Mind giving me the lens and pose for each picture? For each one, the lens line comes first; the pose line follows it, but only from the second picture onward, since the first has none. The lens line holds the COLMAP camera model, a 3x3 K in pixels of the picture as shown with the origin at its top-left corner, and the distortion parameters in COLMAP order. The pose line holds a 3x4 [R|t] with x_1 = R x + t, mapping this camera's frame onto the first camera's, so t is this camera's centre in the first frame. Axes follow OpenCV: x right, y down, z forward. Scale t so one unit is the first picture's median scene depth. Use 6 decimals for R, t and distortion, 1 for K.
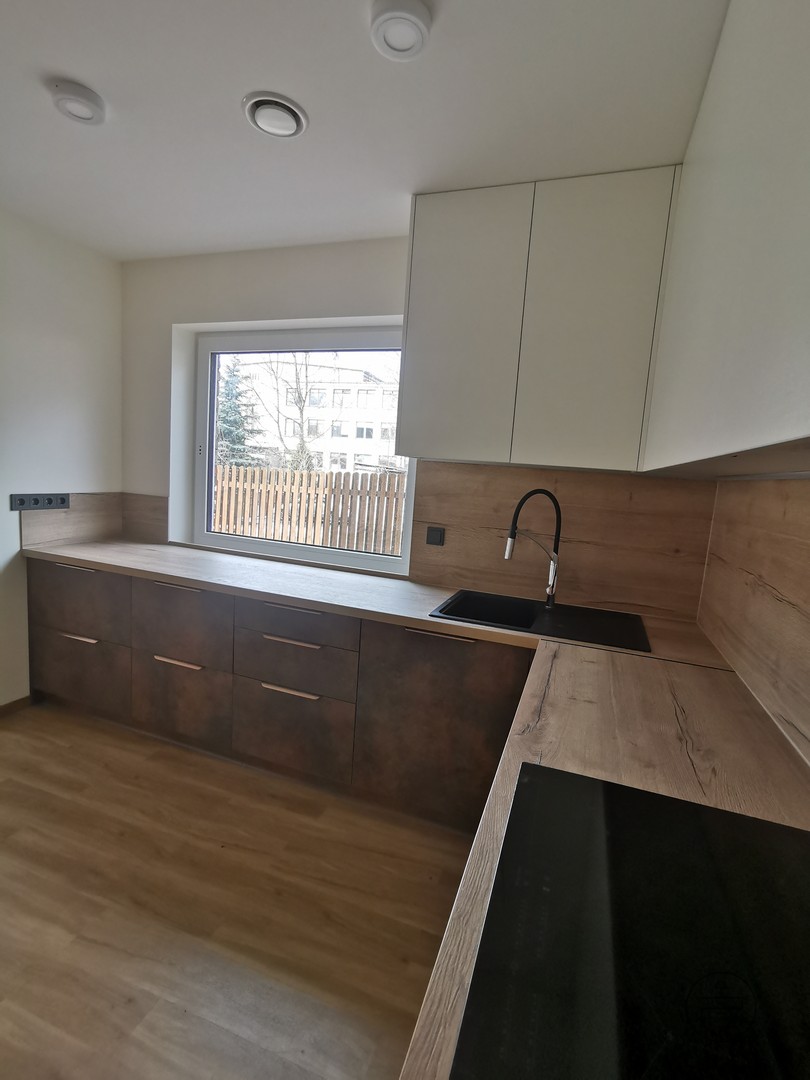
lens RADIAL K [[519.2, 0, 405.0], [0, 519.2, 540.0], [0, 0, 1]] dist [-0.018200, 0.022993]
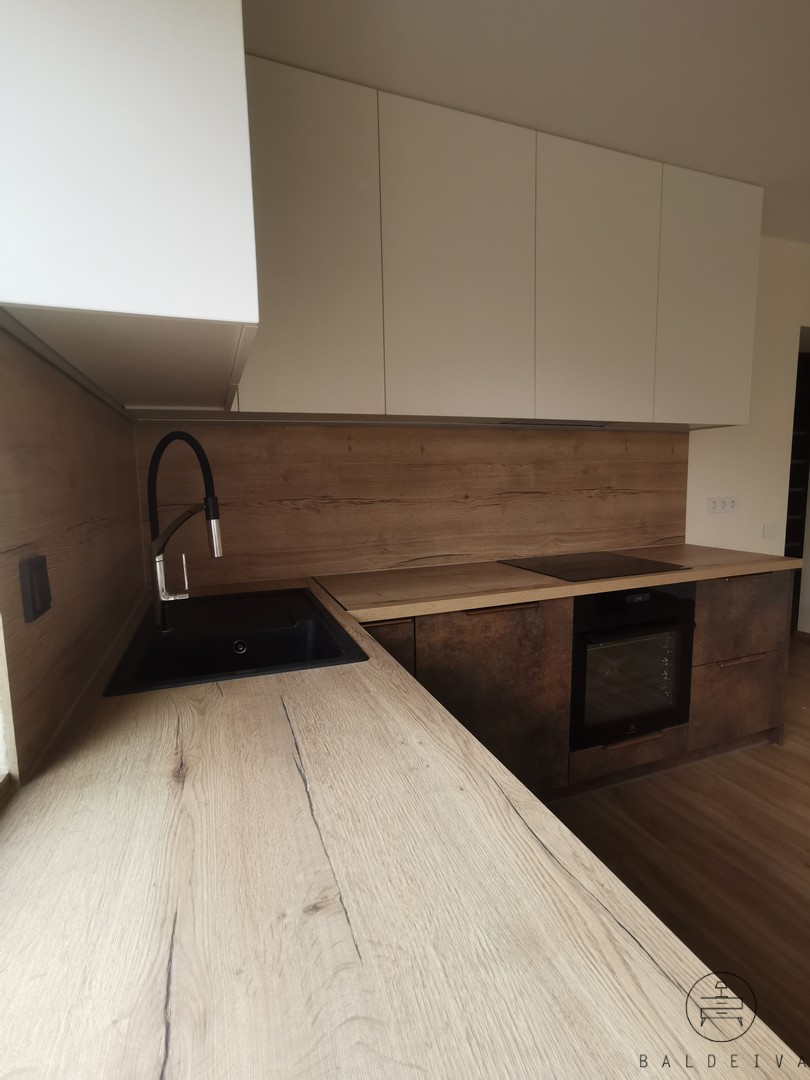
lens RADIAL K [[525.7, 0, 409.6], [0, 525.7, 540.3], [0, 0, 1]] dist [-0.061448, 0.057266]
pose [[-0.654225, -0.148221, 0.741633, -0.369500], [0.074435, 0.963228, 0.258170, -0.116786], [-0.752628, 0.224105, -0.619135, 1.250696]]
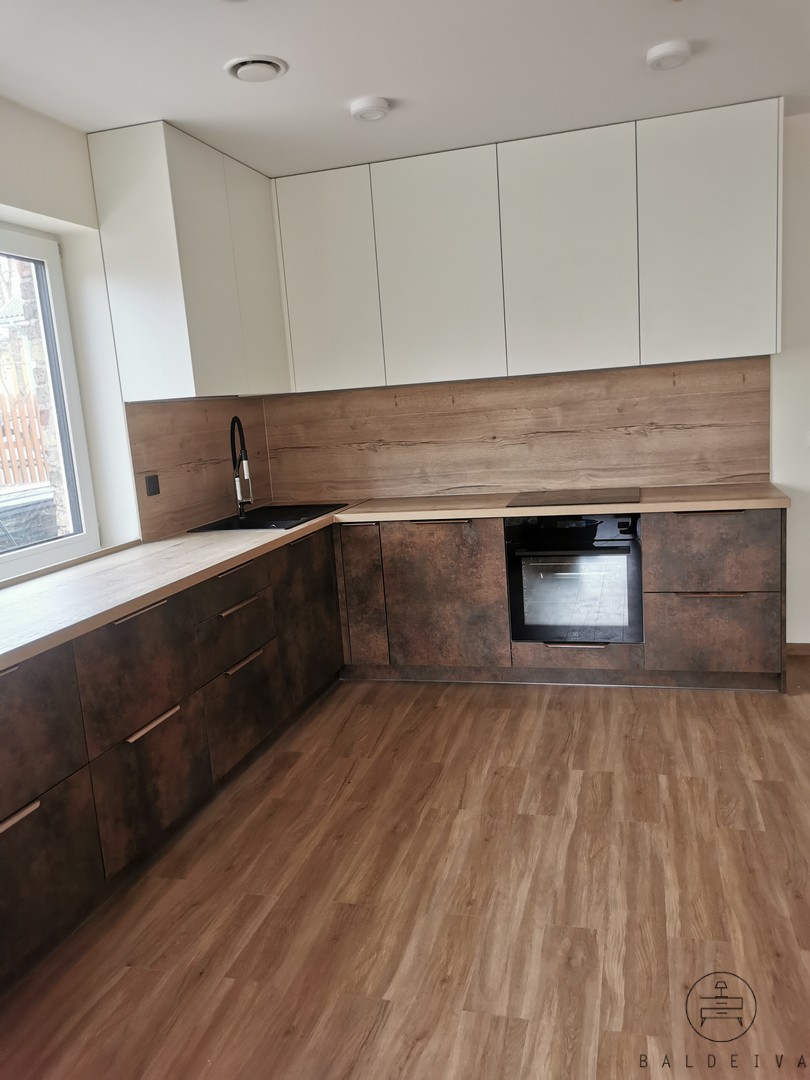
lens RADIAL K [[836.2, 0, 405.0], [0, 836.2, 540.0], [0, 0, 1]] dist [0.035055, -0.008054]
pose [[-0.075344, -0.231836, 0.969833, -1.729095], [0.200462, 0.949220, 0.242481, -0.224745], [-0.976800, 0.212684, -0.025044, 0.775353]]
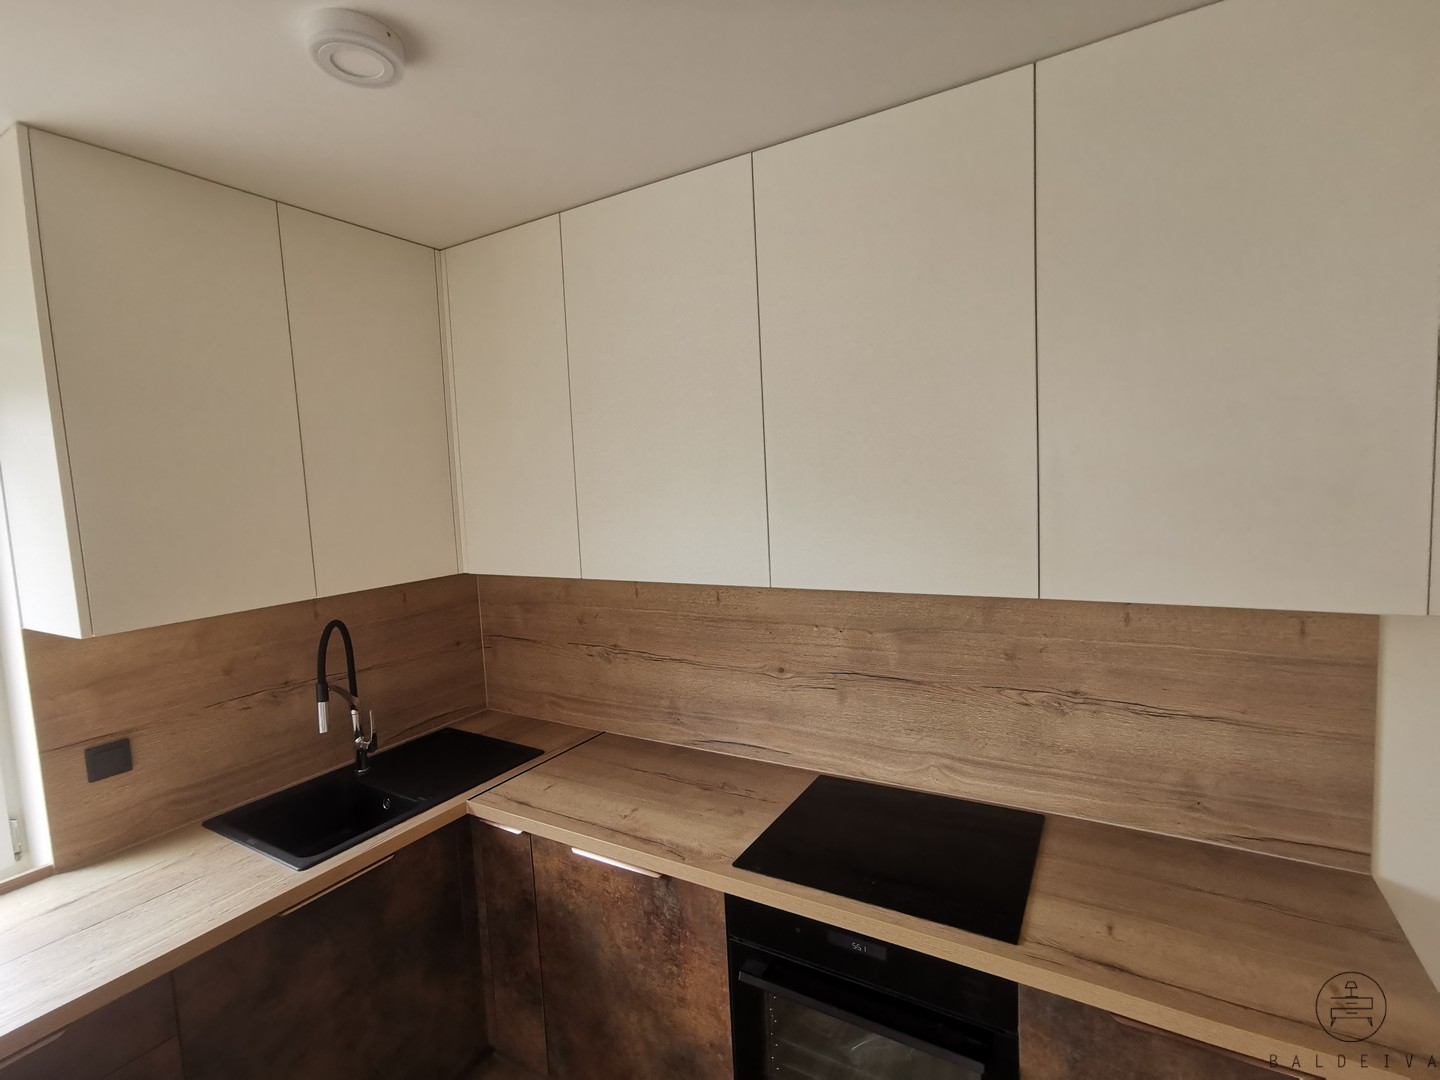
lens RADIAL K [[701.0, 0, 718.3], [0, 701.0, 534.8], [0, 0, 1]] dist [-0.061448, 0.057266]
pose [[0.185510, -0.158982, 0.969696, -0.575492], [0.189265, 0.974129, 0.123501, -0.242724], [-0.964243, 0.160619, 0.210800, 0.284141]]
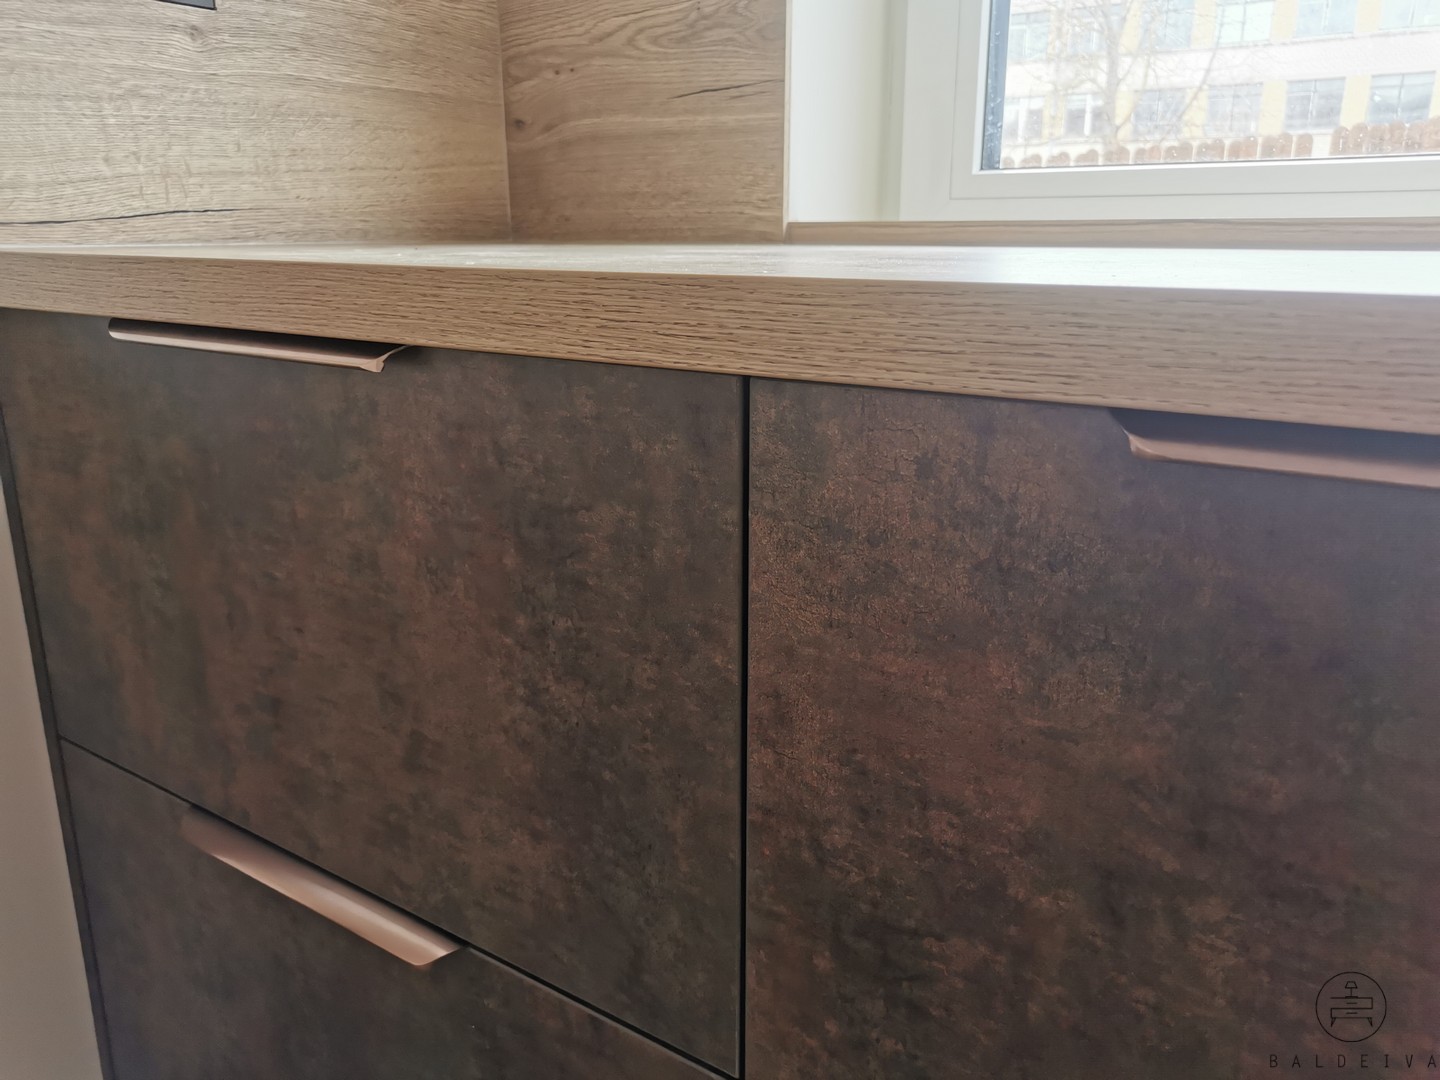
lens RADIAL K [[1115.0, 0, 724.7], [0, 1115.0, 534.0], [0, 0, 1]] dist [0.035055, -0.008054]
pose [[0.967284, -0.000030, -0.253697, -0.584846], [0.030290, 0.992861, 0.115371, 0.087633], [0.251882, -0.119281, 0.960379, 0.980358]]
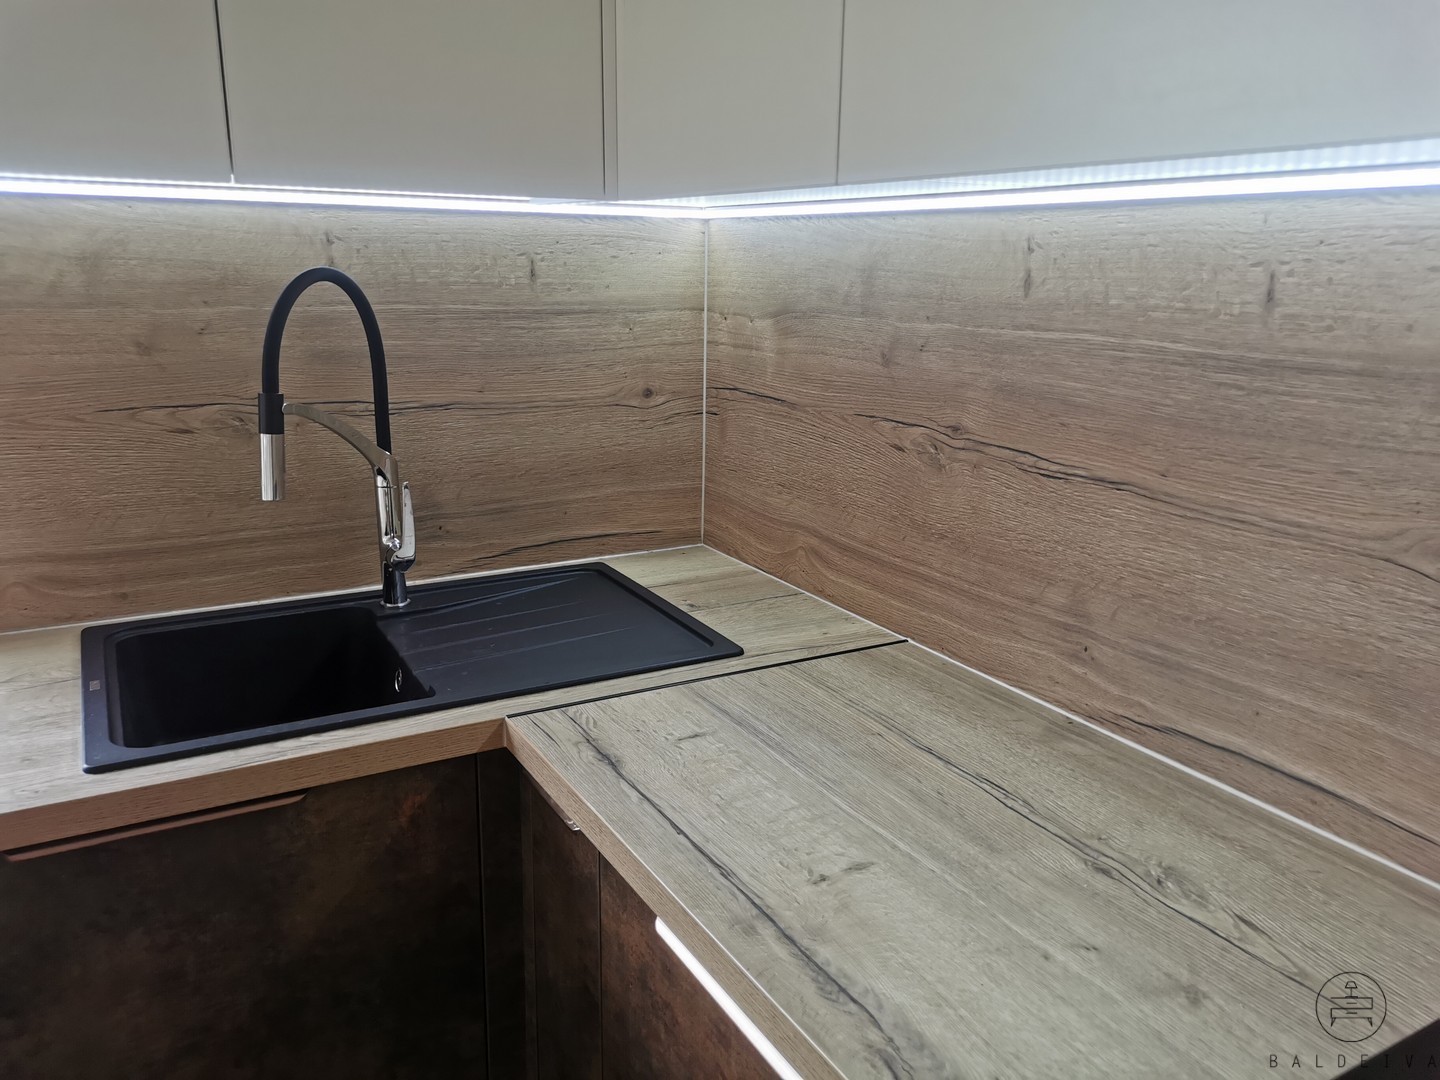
lens RADIAL K [[1115.0, 0, 724.7], [0, 1115.0, 534.0], [0, 0, 1]] dist [0.035055, -0.008054]
pose [[0.647060, -0.243527, 0.722502, -0.128590], [0.131994, 0.969089, 0.208430, -0.051974], [-0.750927, -0.039501, 0.659203, 0.365126]]
